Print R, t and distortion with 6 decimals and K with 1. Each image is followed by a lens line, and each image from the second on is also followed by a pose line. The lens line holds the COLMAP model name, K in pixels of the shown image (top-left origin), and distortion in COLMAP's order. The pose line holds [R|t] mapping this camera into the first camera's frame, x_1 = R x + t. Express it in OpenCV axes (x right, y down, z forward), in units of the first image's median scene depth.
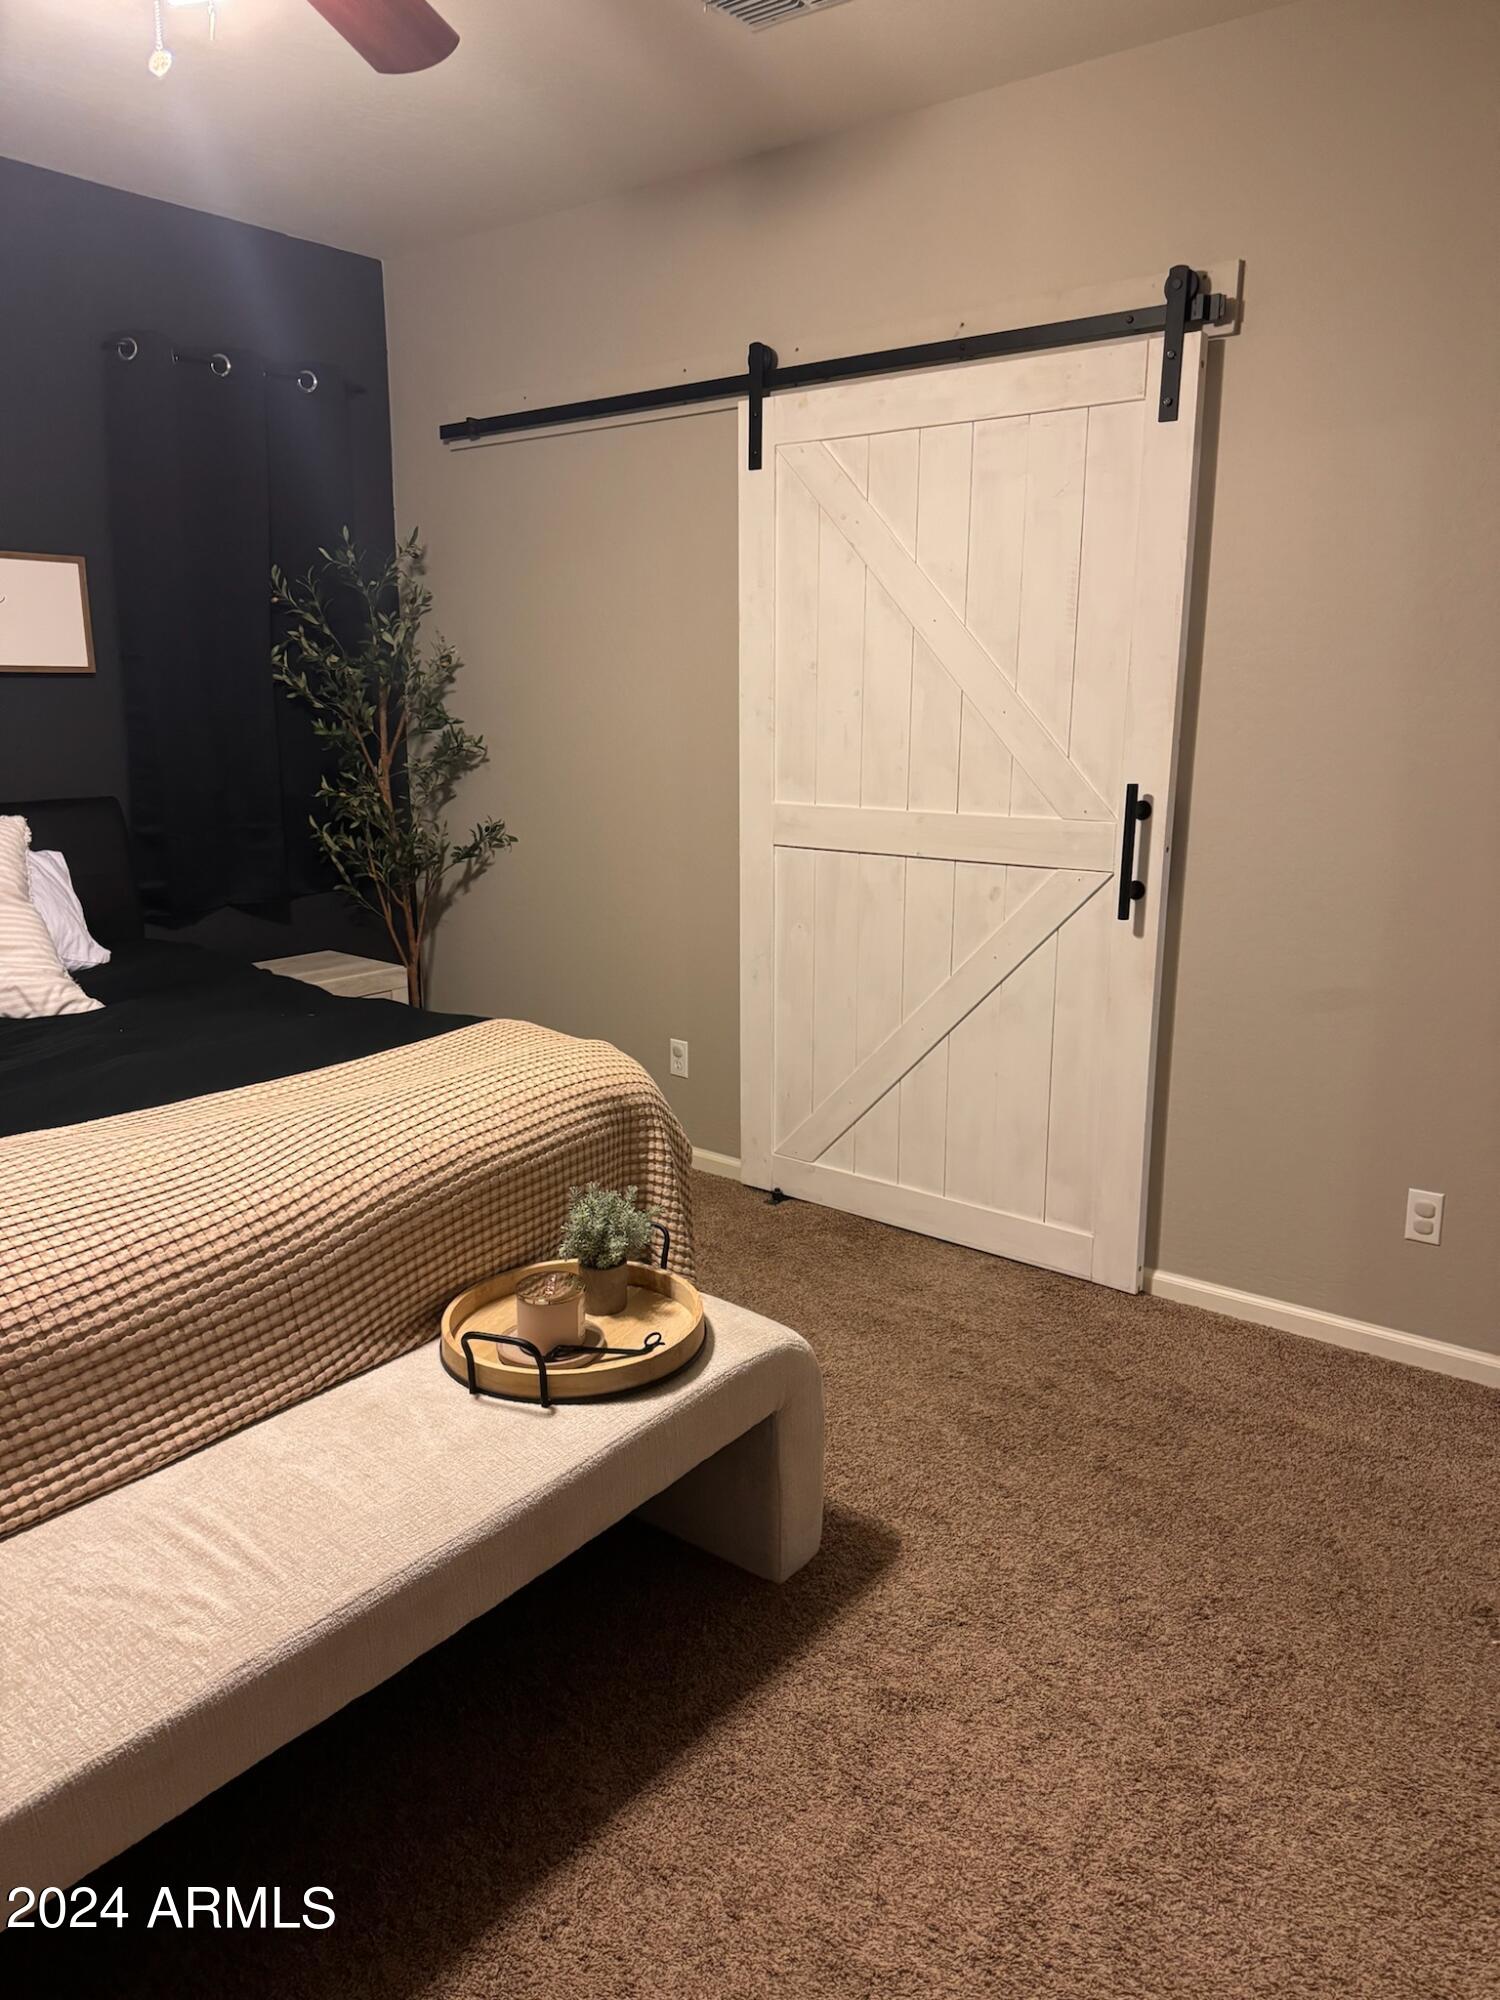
lens RADIAL K [[1411.9, 0, 749.5], [0, 1411.9, 994.0], [0, 0, 1]] dist [0.068071, -0.075361]
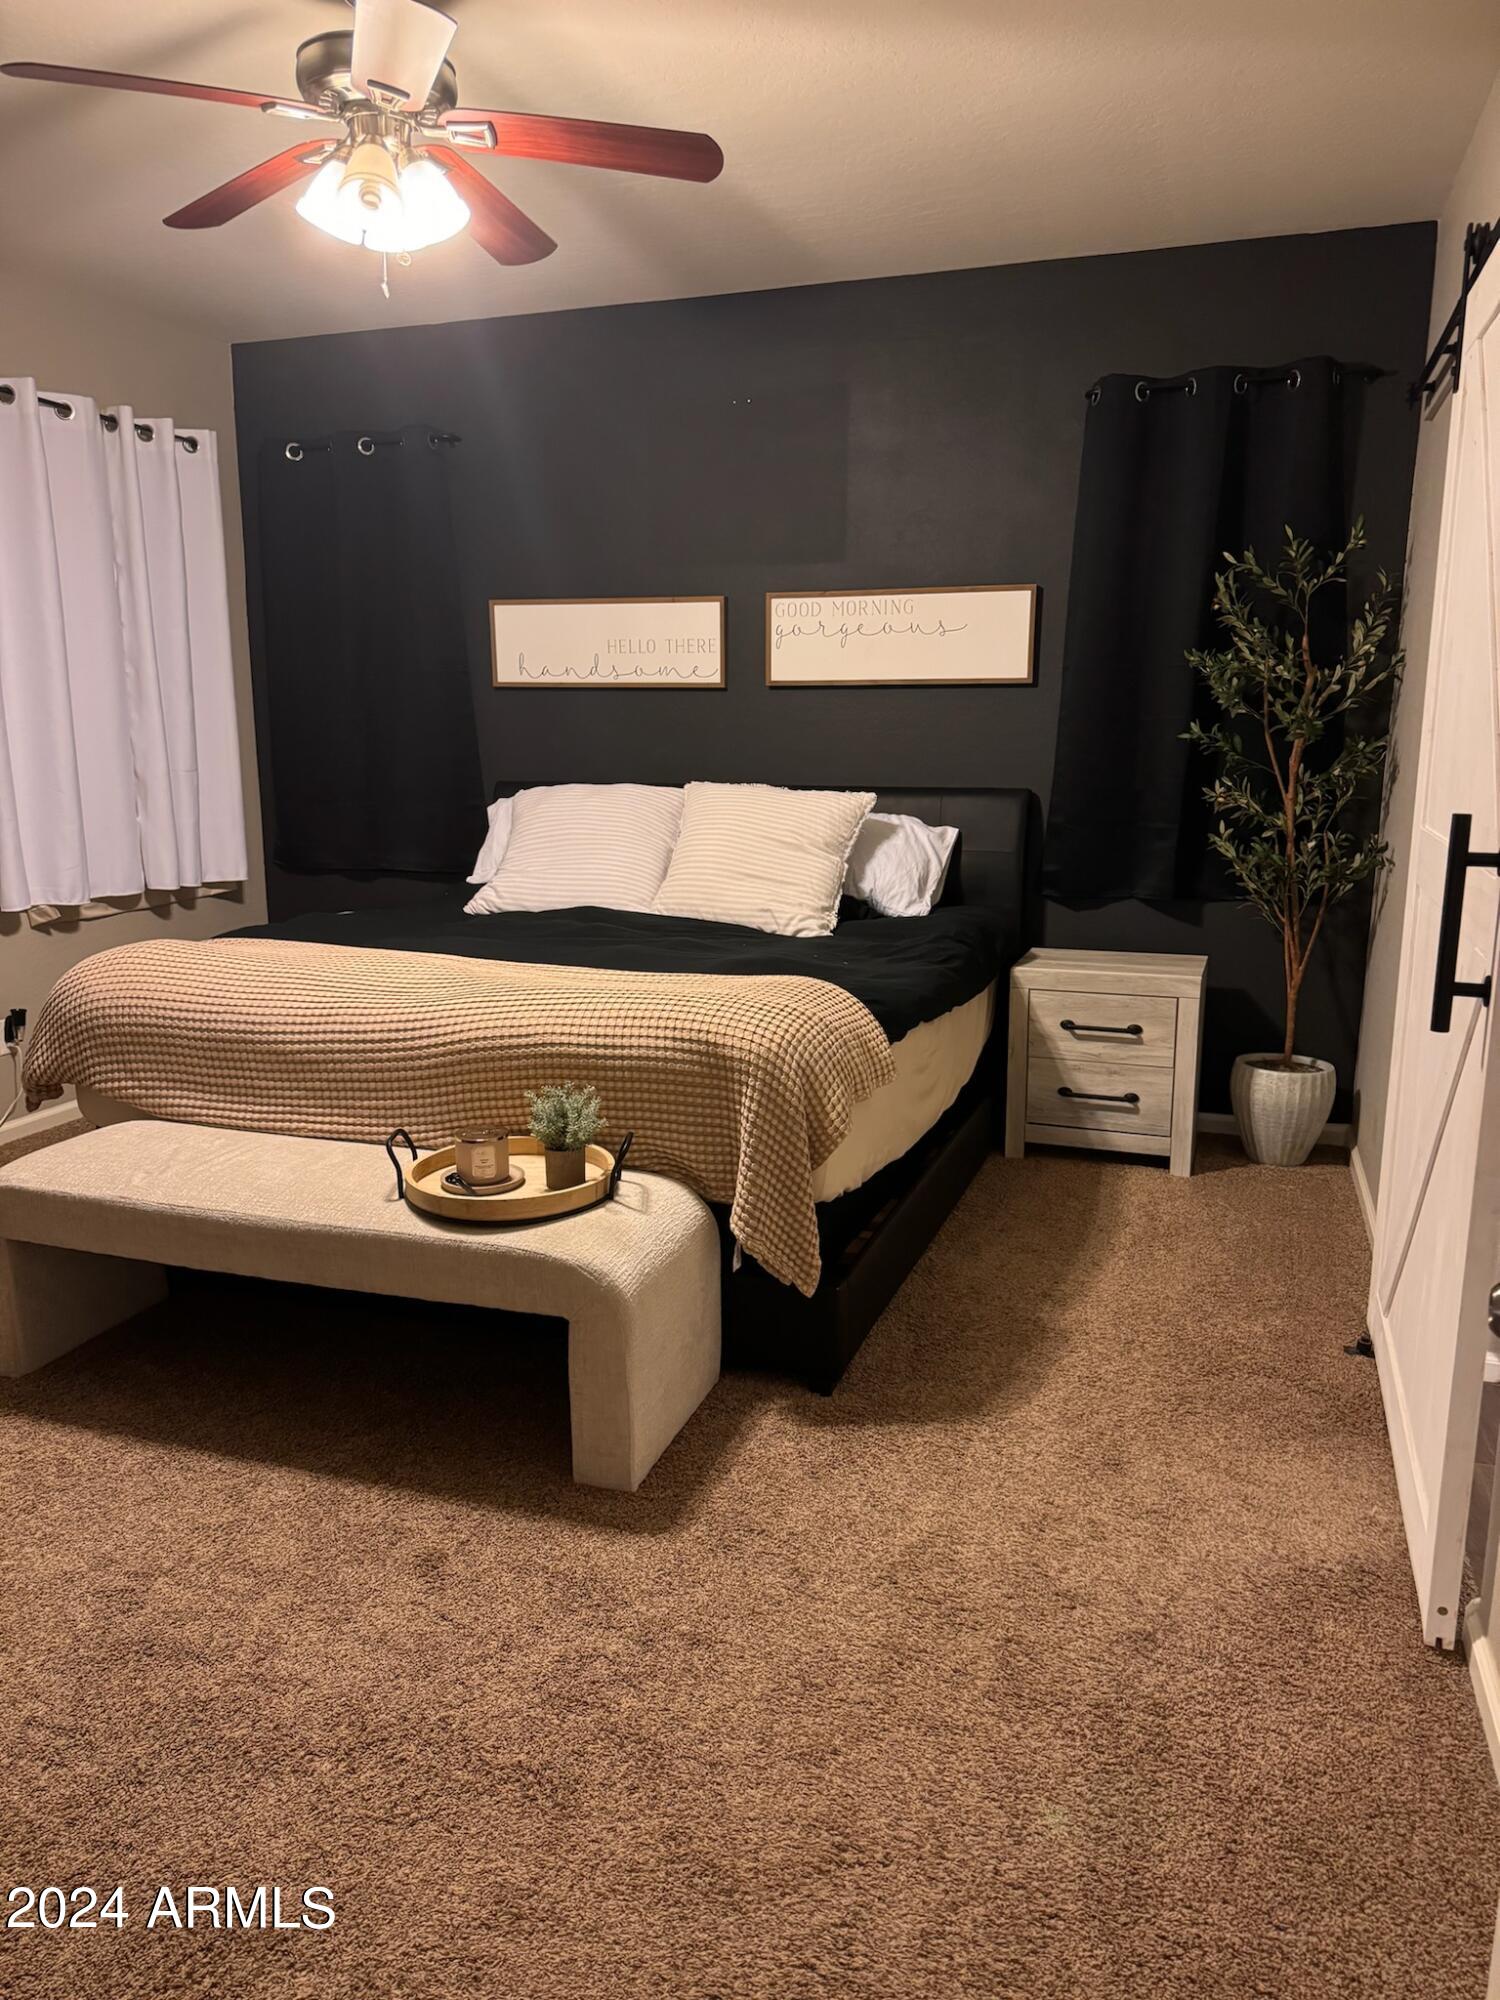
lens RADIAL K [[1411.9, 0, 744.0], [0, 1411.9, 1002.9], [0, 0, 1]] dist [0.068071, -0.075361]
pose [[0.320796, 0.185519, -0.928802, 1.187125], [-0.203866, 0.971169, 0.123569, -0.125700], [0.924948, 0.149711, 0.349368, 0.800657]]
